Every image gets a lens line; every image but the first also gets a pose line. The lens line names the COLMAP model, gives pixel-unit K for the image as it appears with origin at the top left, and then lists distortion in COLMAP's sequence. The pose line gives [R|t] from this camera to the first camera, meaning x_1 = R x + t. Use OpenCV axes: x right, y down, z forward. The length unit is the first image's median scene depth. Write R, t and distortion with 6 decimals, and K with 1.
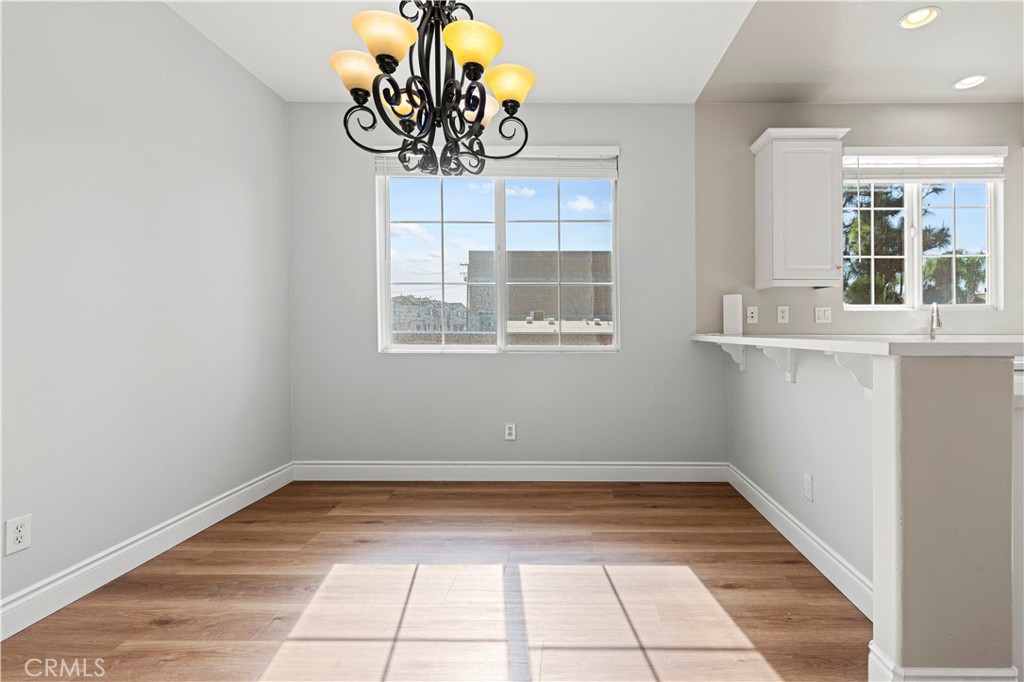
lens RADIAL K [[457.7, 0, 528.2], [0, 457.7, 325.6], [0, 0, 1]] dist [-0.006143, 0.000025]
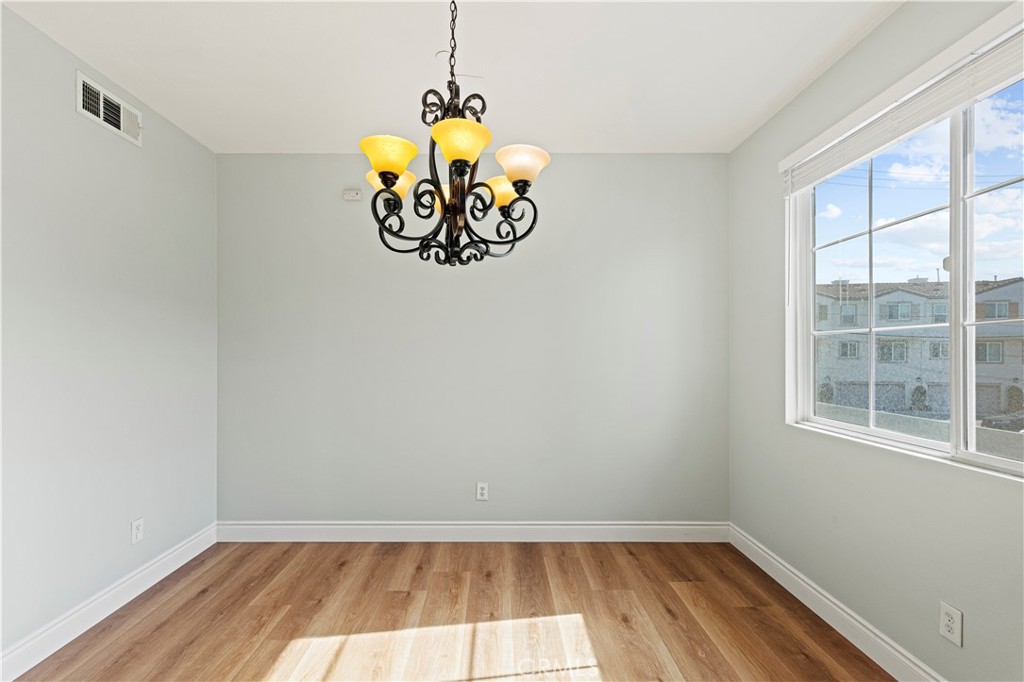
lens RADIAL K [[457.7, 0, 513.6], [0, 457.7, 342.8], [0, 0, 1]] dist [-0.006143, 0.000025]
pose [[0.116103, -0.002989, -0.993233, 0.558017], [0.000078, 0.999995, -0.003001, -0.109903], [0.993237, 0.000271, 0.116102, 0.624779]]
